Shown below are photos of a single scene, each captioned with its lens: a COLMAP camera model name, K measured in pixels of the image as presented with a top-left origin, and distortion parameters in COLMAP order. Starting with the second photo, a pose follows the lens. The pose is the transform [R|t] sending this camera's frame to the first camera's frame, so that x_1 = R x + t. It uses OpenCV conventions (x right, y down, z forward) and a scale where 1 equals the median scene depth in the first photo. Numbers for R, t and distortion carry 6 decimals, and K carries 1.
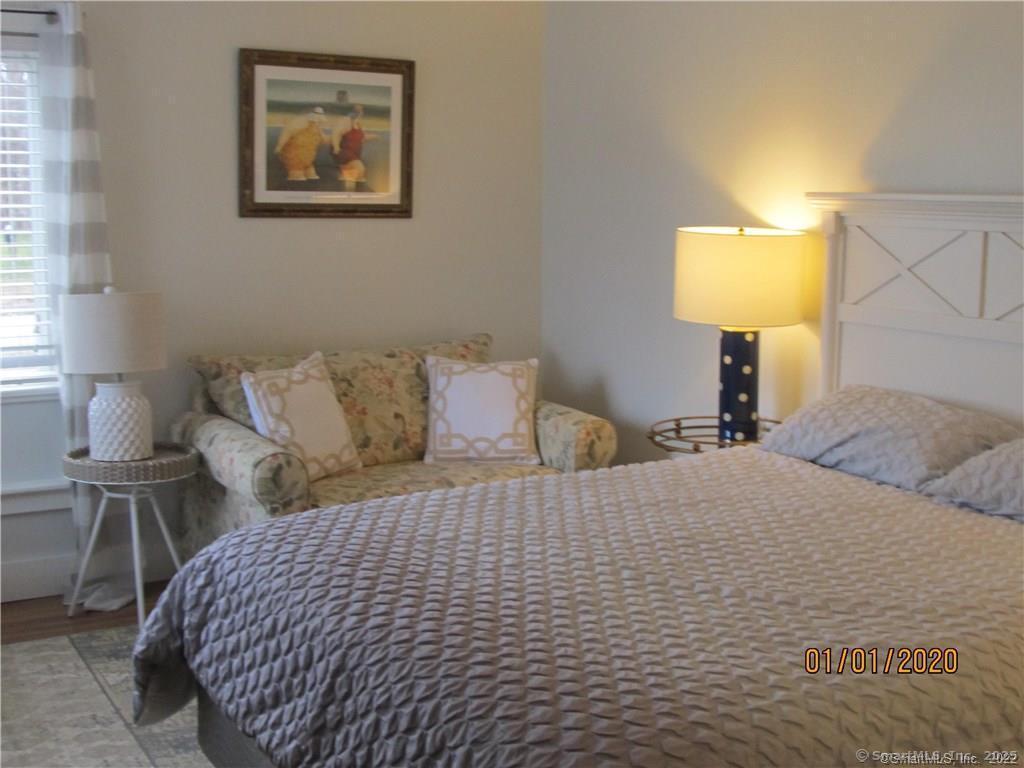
lens RADIAL K [[1326.7, 0, 512.0], [0, 1326.7, 384.0], [0, 0, 1]] dist [-0.033231, -0.057889]
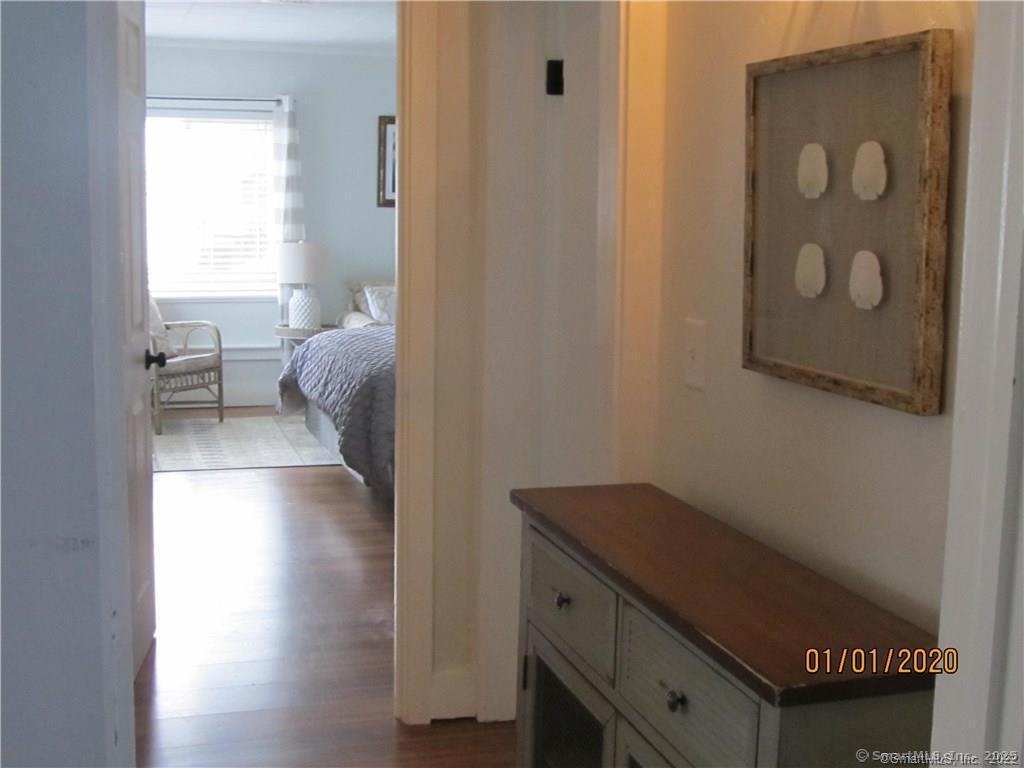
lens RADIAL K [[1326.7, 0, 512.0], [0, 1326.7, 384.0], [0, 0, 1]] dist [-0.033231, -0.057889]
pose [[0.973684, 0.034928, -0.225209, 0.441070], [-0.038289, 0.999211, -0.010572, 0.145193], [0.224662, 0.018917, 0.974253, -0.822832]]
